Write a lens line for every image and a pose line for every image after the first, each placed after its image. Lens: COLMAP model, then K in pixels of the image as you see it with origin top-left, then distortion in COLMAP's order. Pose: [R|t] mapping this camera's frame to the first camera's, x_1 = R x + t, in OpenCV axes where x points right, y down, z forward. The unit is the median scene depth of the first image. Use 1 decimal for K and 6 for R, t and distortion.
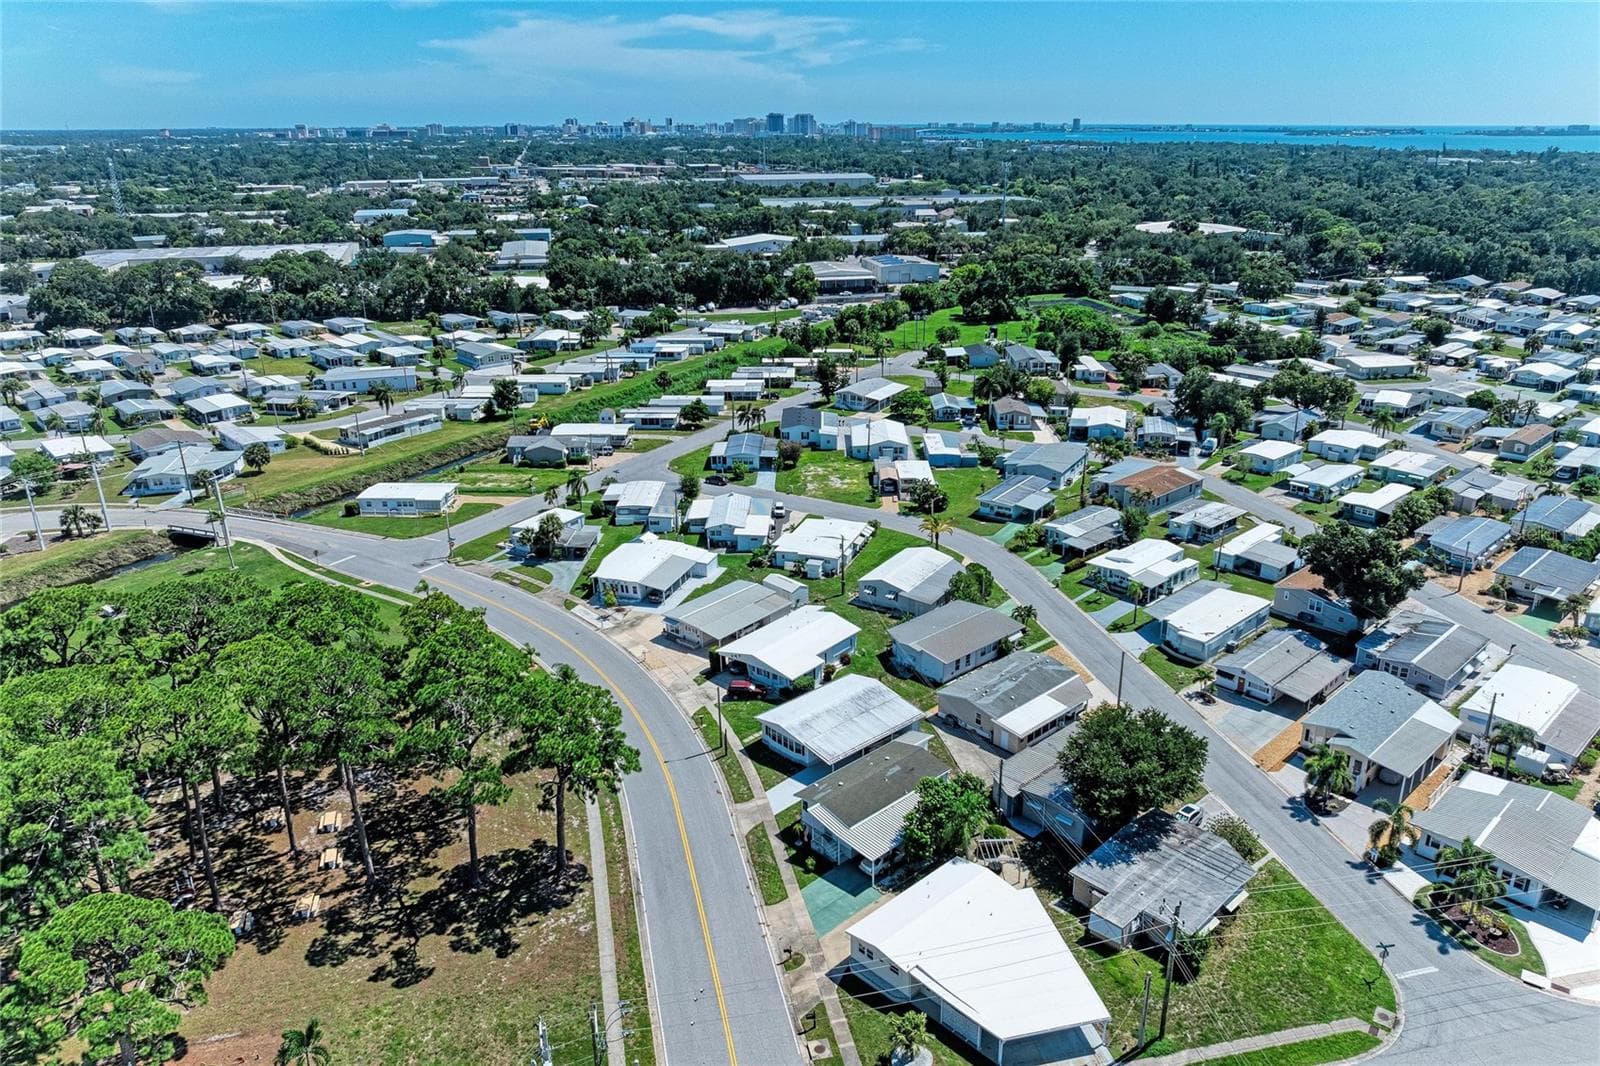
lens RADIAL K [[1127.7, 0, 811.7], [0, 1127.7, 541.2], [0, 0, 1]] dist [-0.013249, -0.006994]
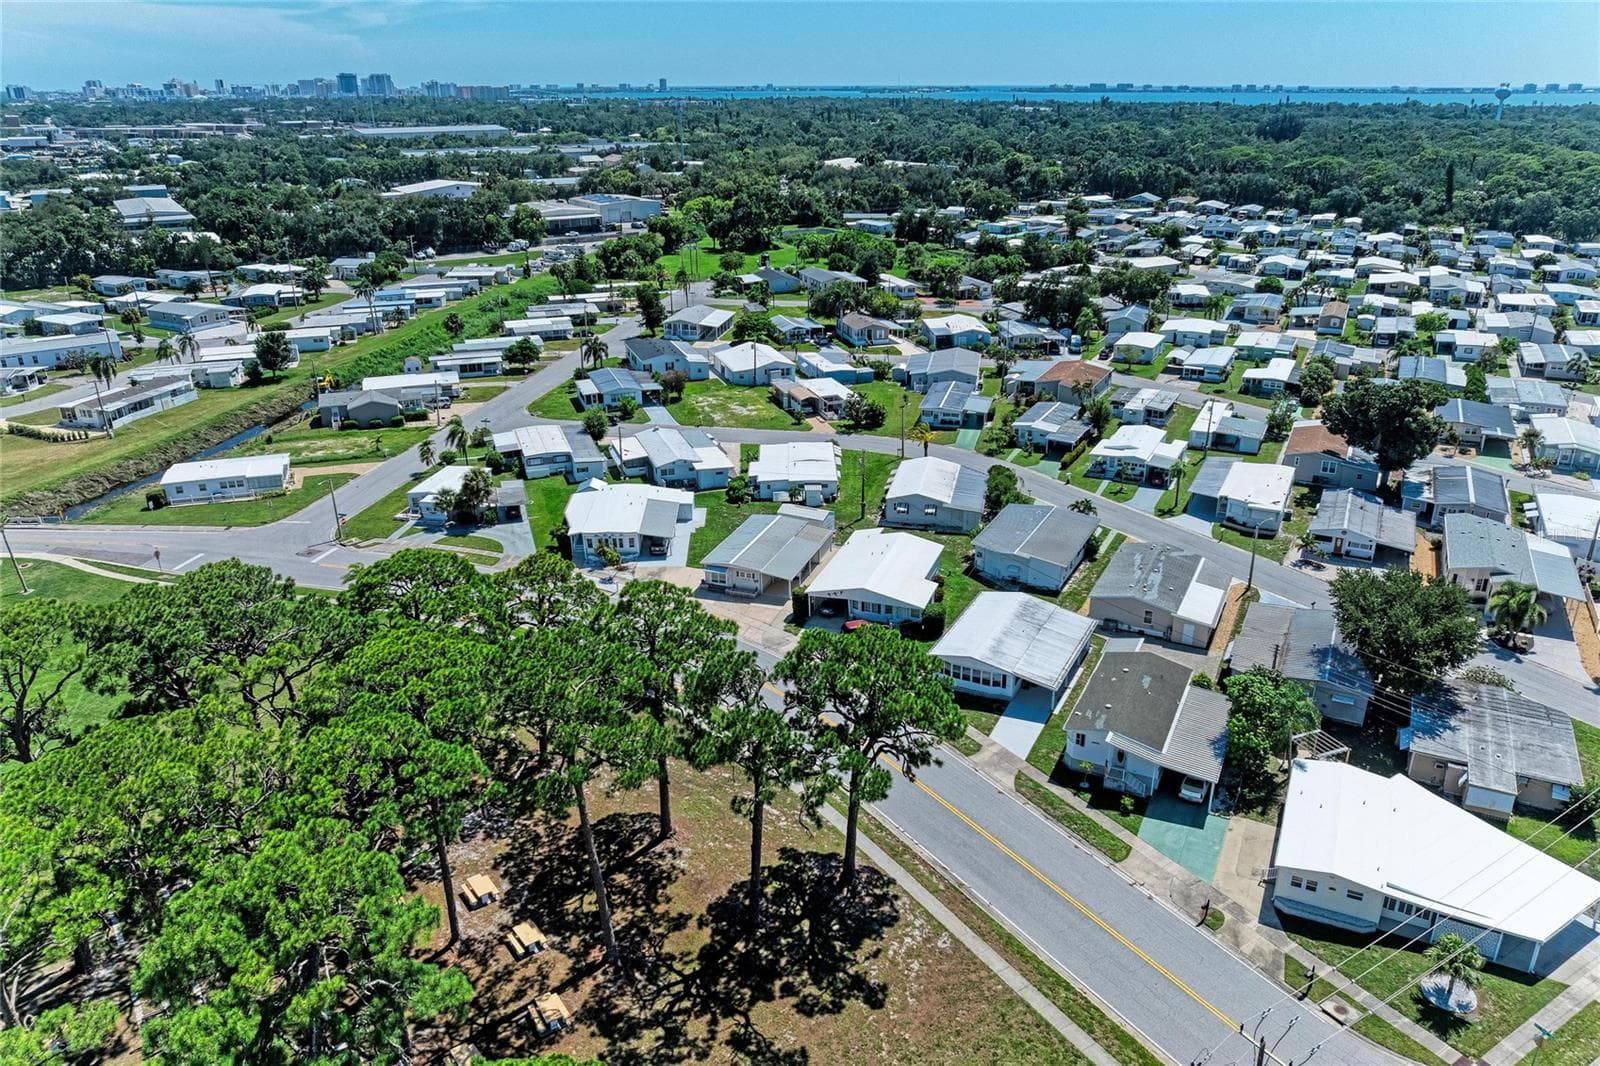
lens RADIAL K [[1127.7, 0, 811.7], [0, 1127.7, 541.2], [0, 0, 1]] dist [-0.013249, -0.006994]
pose [[0.940550, -0.128536, 0.314394, -0.188677], [0.119575, 0.991678, 0.047712, 0.012600], [-0.317910, -0.007282, 0.948093, 0.123927]]
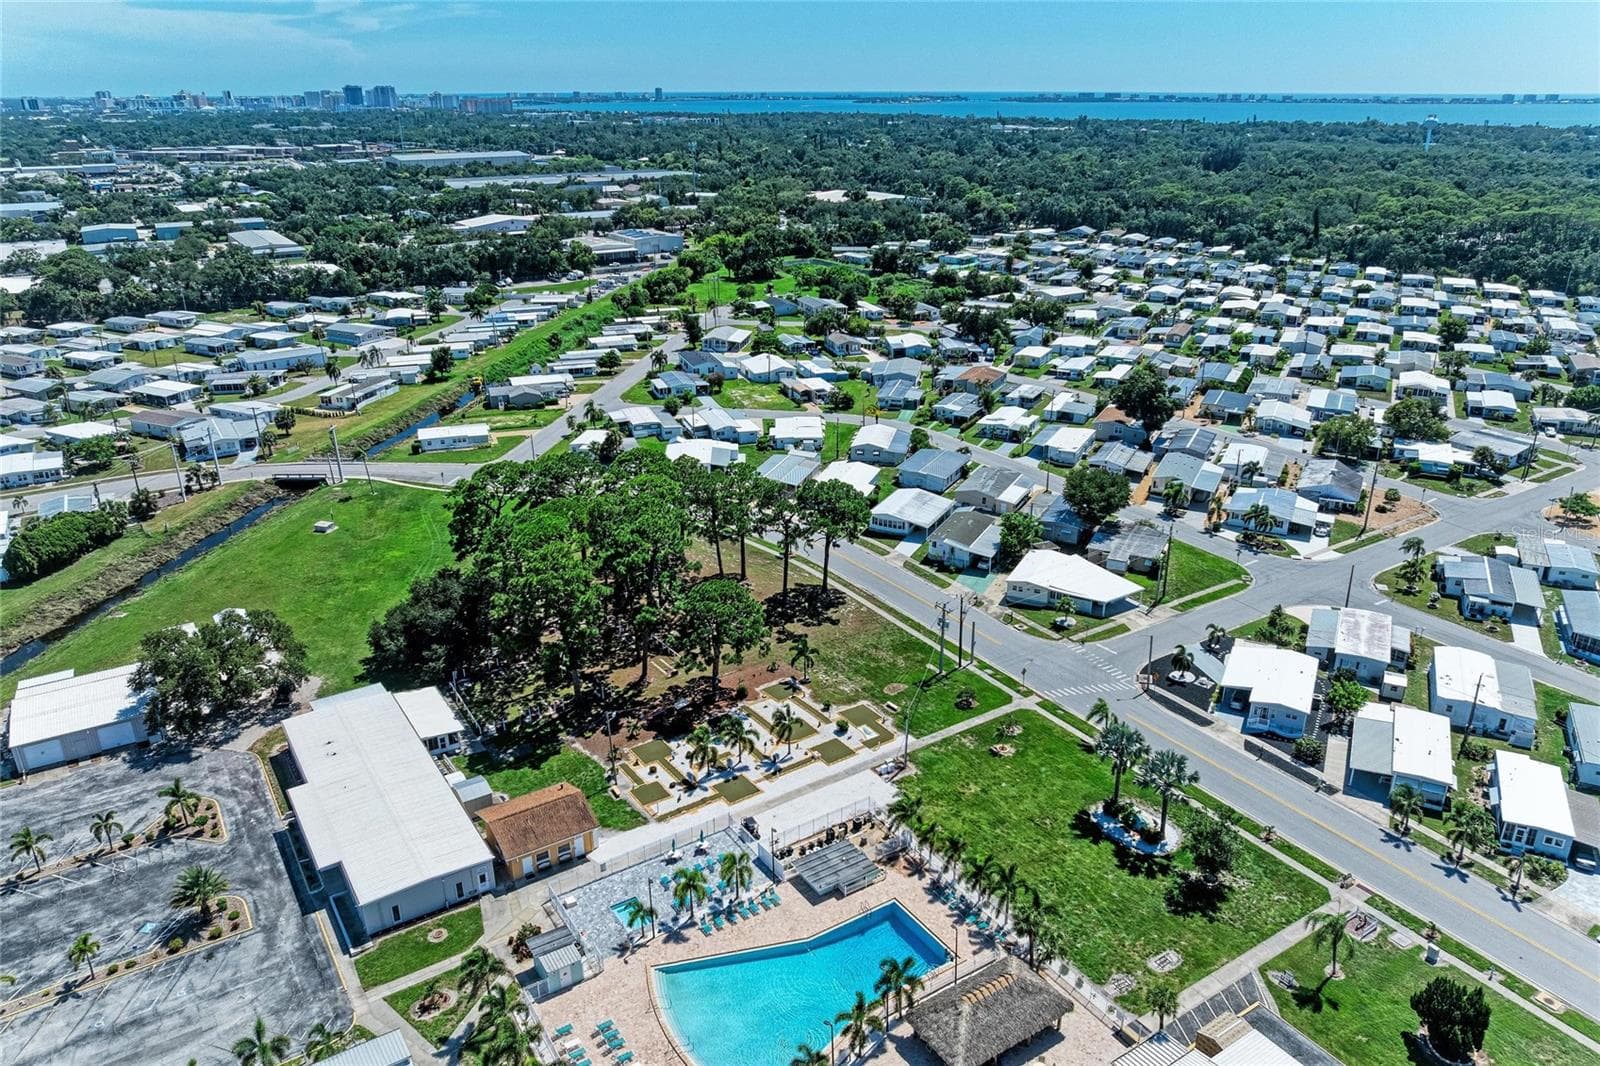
lens RADIAL K [[1127.7, 0, 811.7], [0, 1127.7, 541.2], [0, 0, 1]] dist [-0.013249, -0.006994]
pose [[0.938585, -0.128332, 0.320295, -0.327511], [0.120297, 0.991725, 0.044837, 0.056297], [-0.323399, -0.003553, 0.946256, -0.263217]]
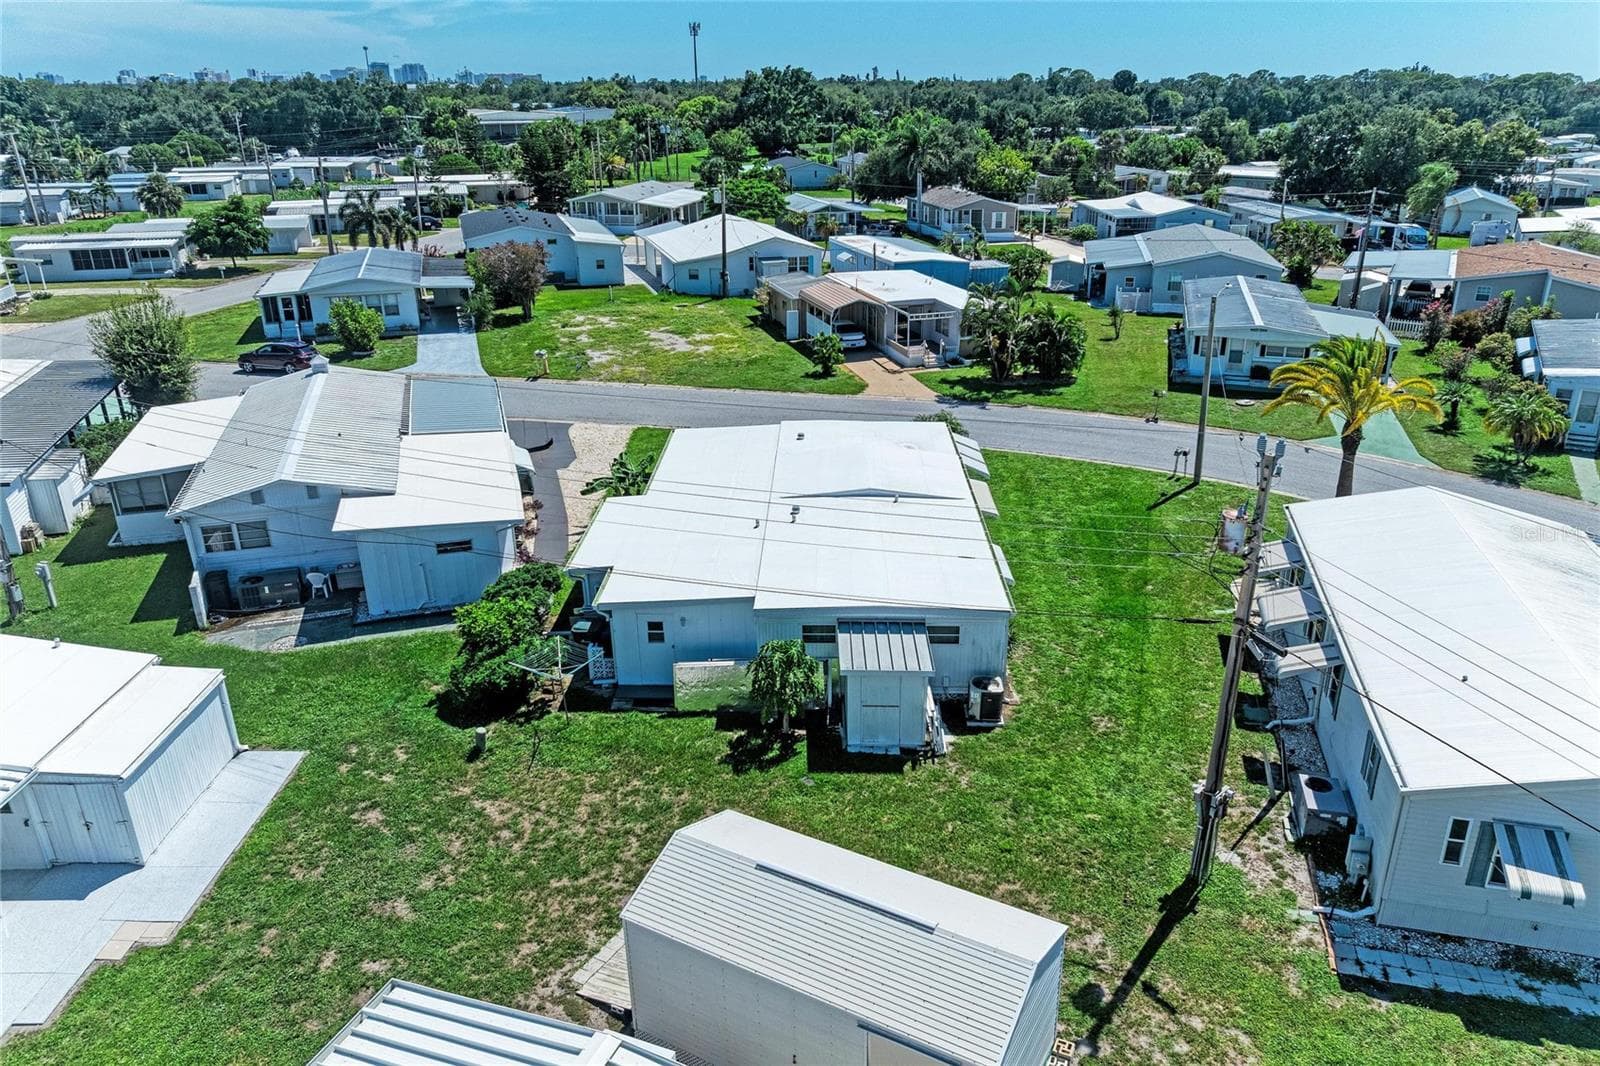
lens RADIAL K [[1127.7, 0, 811.7], [0, 1127.7, 541.2], [0, 0, 1]] dist [-0.013249, -0.006994]
pose [[0.951691, -0.111104, 0.286251, -0.034782], [0.103756, 0.993767, 0.040763, -0.002838], [-0.288996, -0.009093, 0.957287, 0.583653]]
